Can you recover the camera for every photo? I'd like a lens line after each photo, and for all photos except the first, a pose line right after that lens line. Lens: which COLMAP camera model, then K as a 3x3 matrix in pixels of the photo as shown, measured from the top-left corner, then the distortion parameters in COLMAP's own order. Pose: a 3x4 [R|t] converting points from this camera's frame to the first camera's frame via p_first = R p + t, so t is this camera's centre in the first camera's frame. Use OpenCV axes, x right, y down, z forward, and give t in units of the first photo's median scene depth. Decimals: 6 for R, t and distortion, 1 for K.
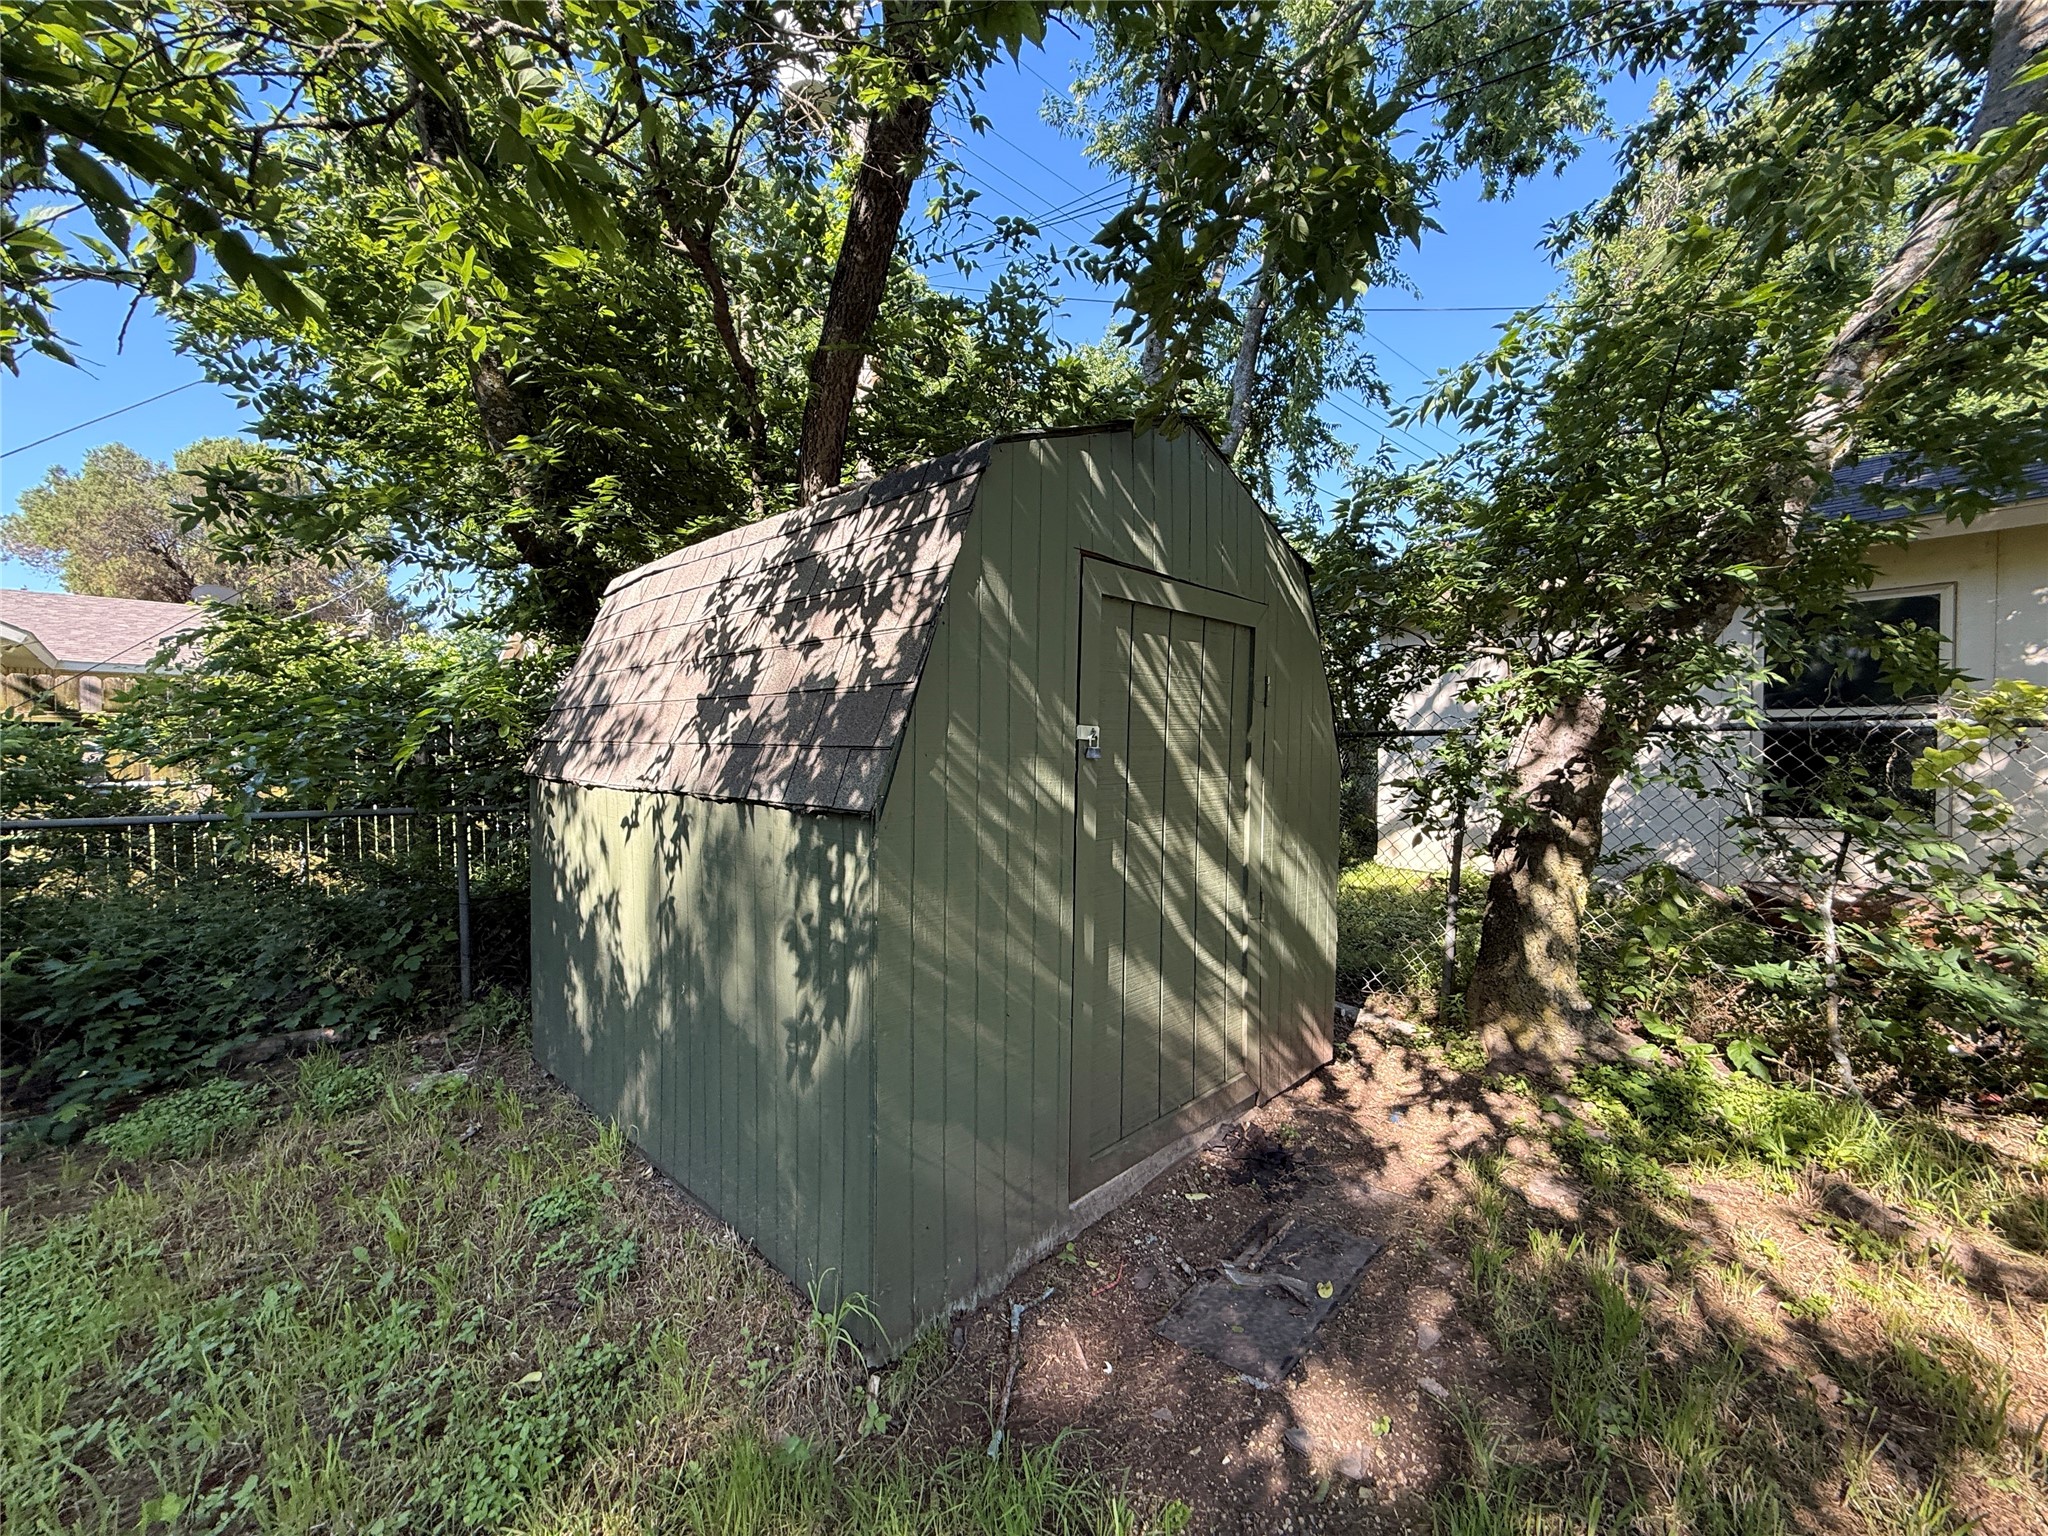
lens RADIAL K [[814.0, 0, 1014.4], [0, 814.0, 782.6], [0, 0, 1]] dist [0.004016, 0.000835]
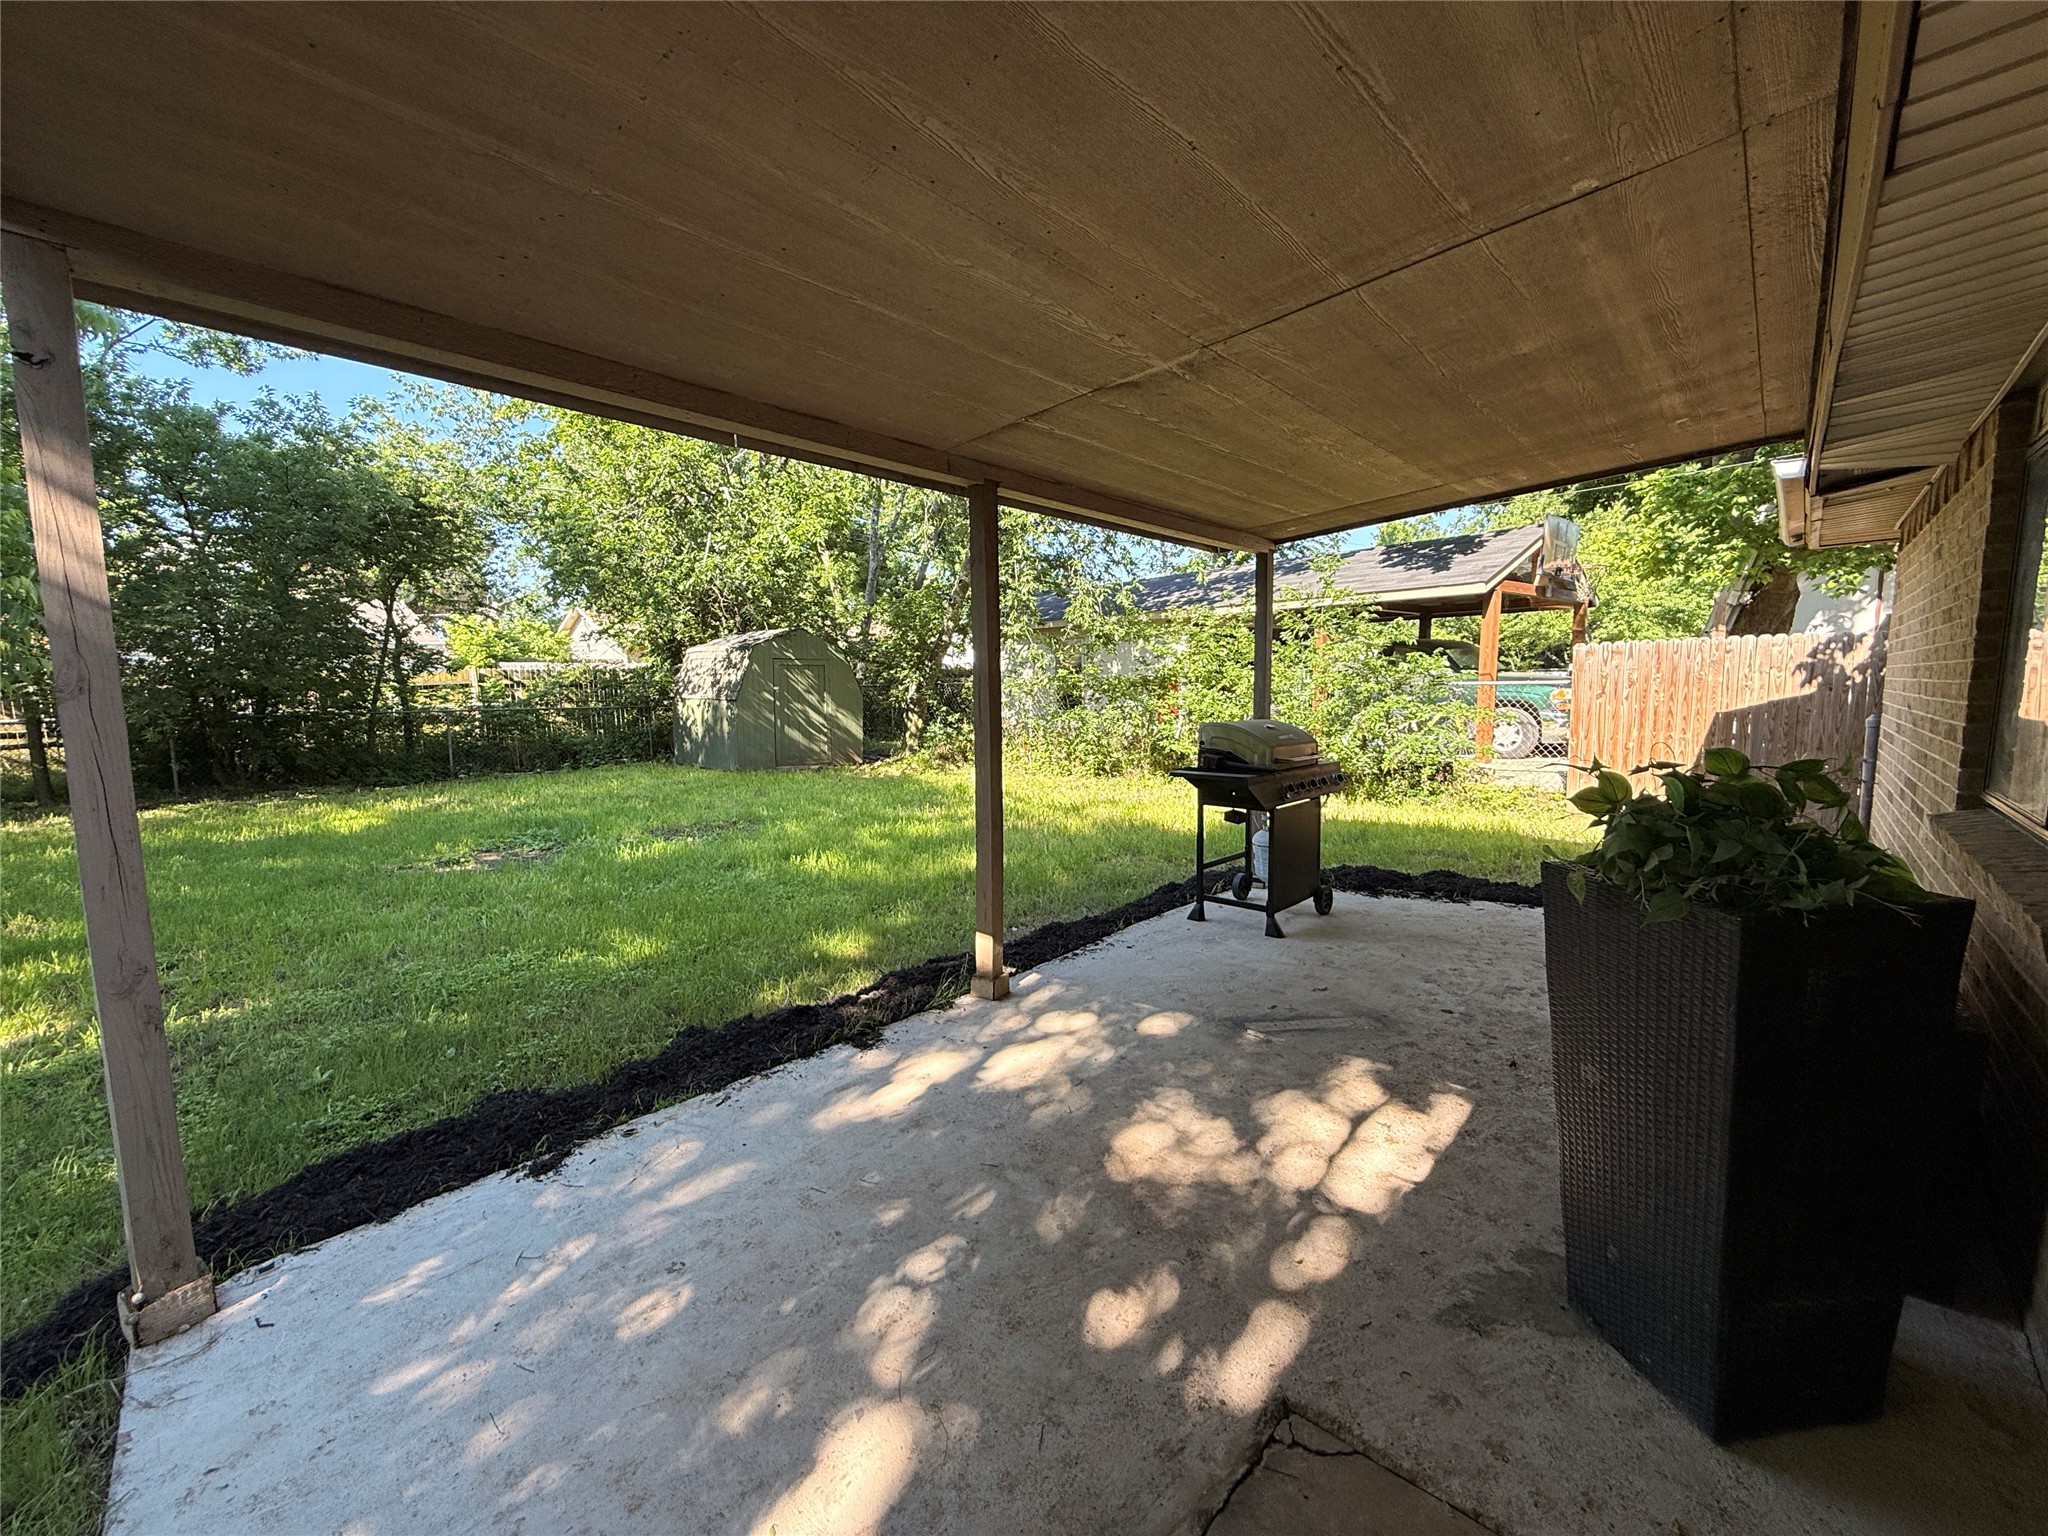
lens RADIAL K [[814.0, 0, 1020.8], [0, 814.0, 762.5], [0, 0, 1]] dist [0.004016, 0.000835]
pose [[0.999889, -0.009585, 0.011387, 1.541499], [0.008919, 0.998326, 0.057153, 0.137200], [-0.011916, -0.057045, 0.998300, -4.282476]]
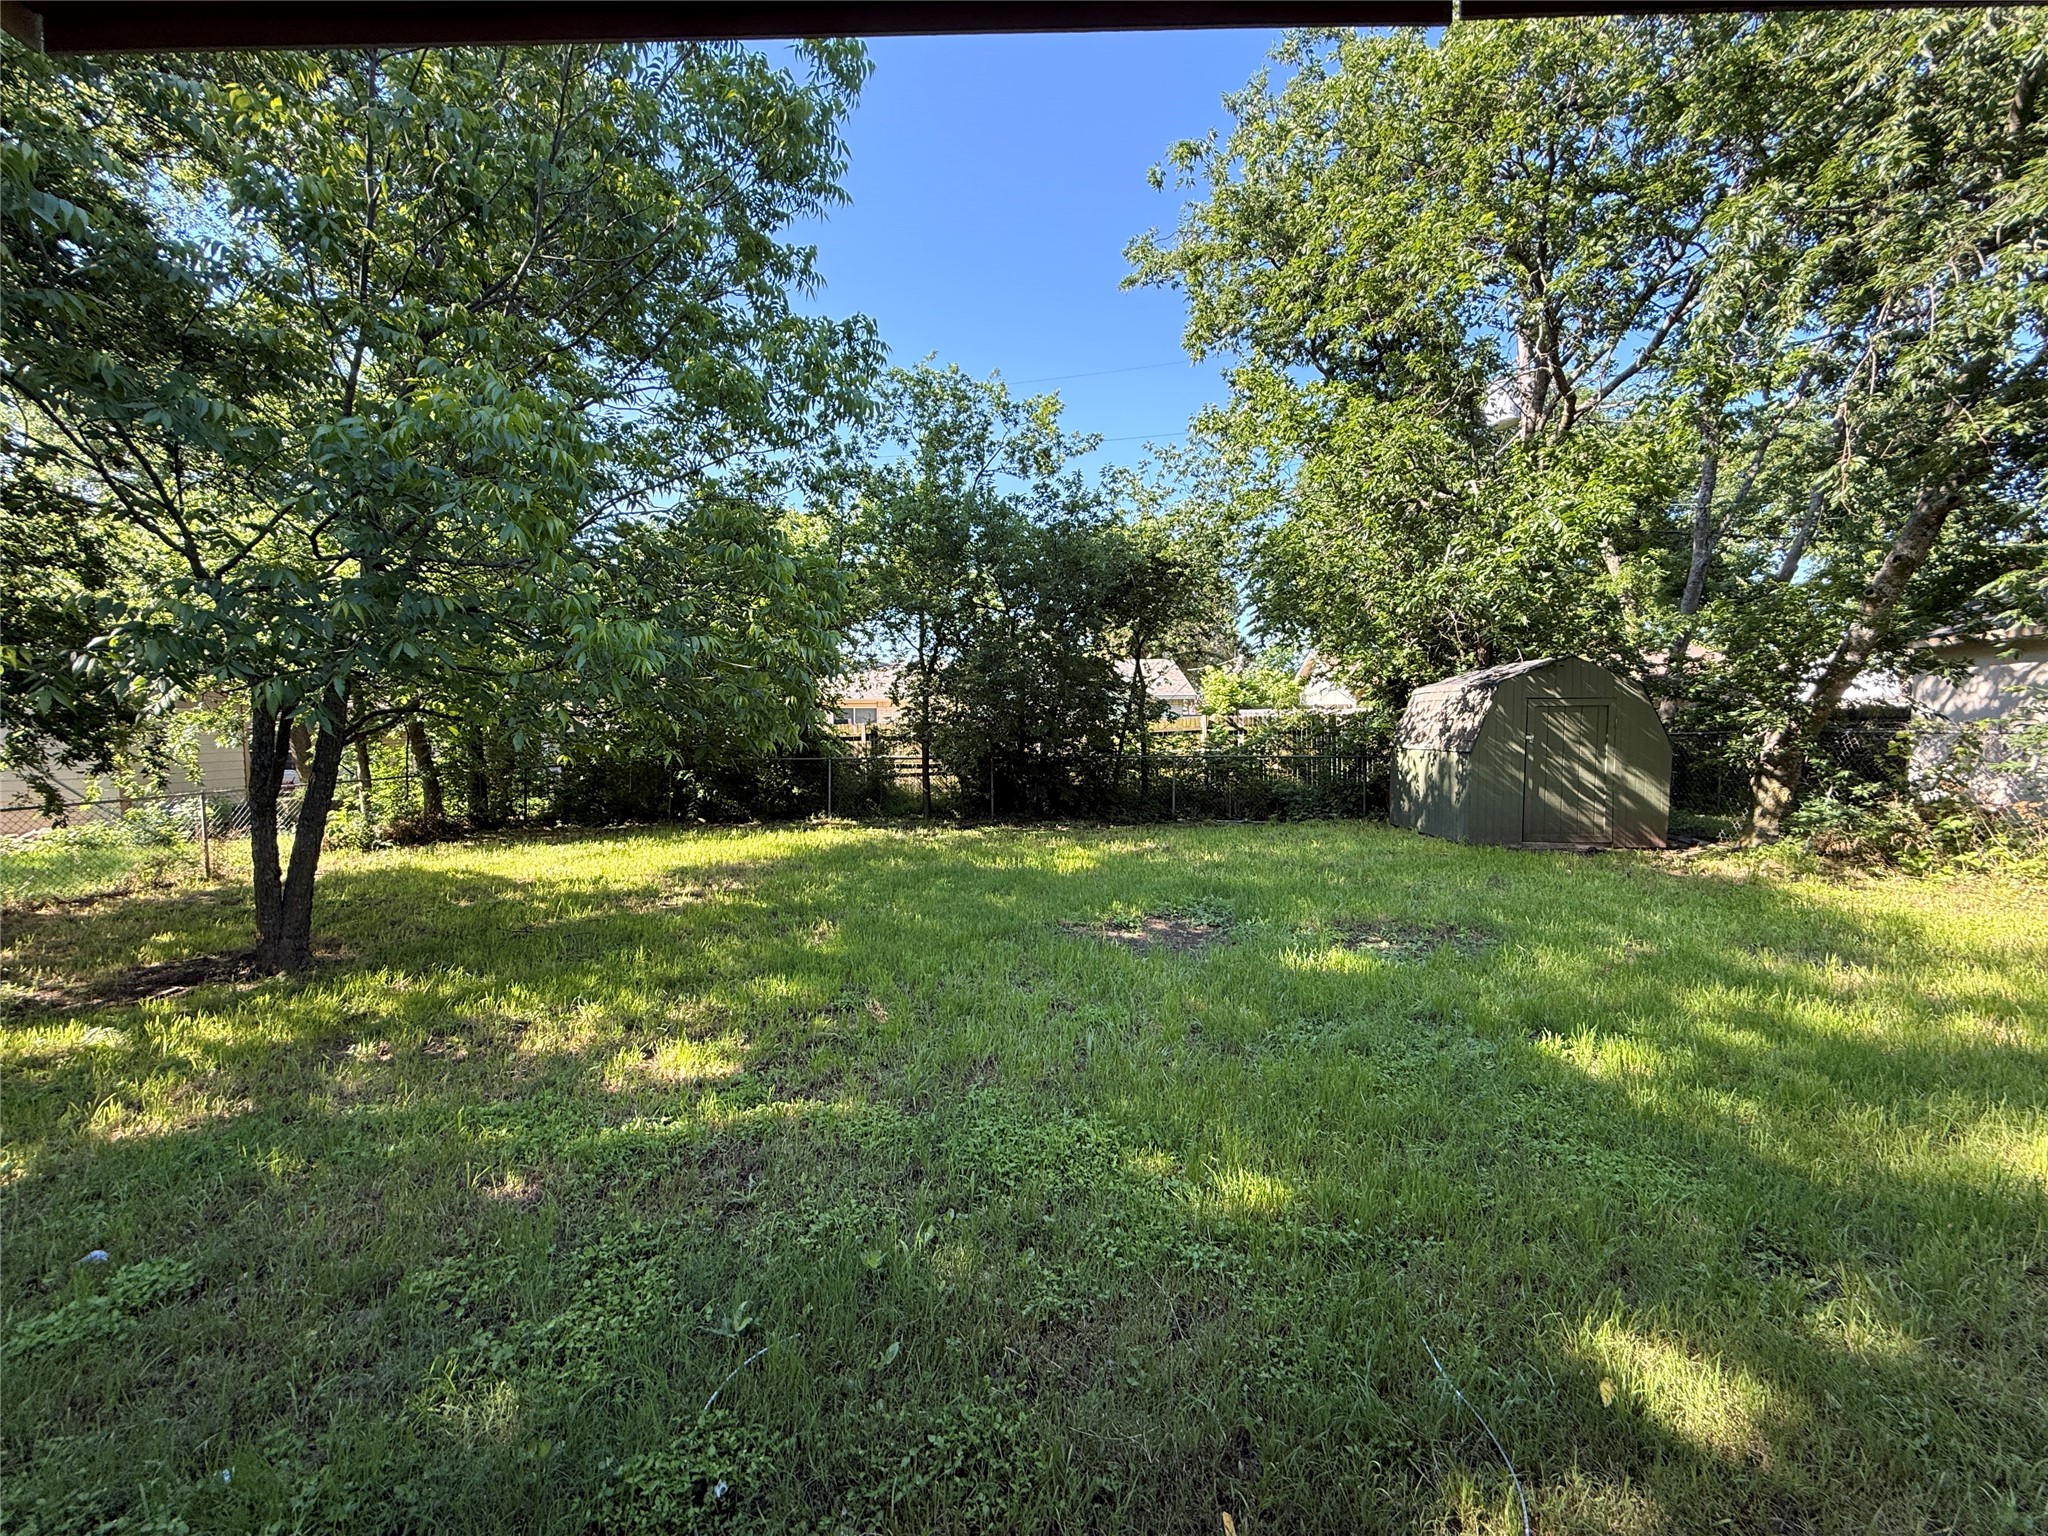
lens RADIAL K [[814.0, 0, 1021.9], [0, 814.0, 761.7], [0, 0, 1]] dist [0.004016, 0.000835]
pose [[0.672123, 0.022957, -0.740083, 1.312051], [-0.024906, 0.999655, 0.008389, 0.091892], [0.740020, 0.012795, 0.672463, -3.502250]]
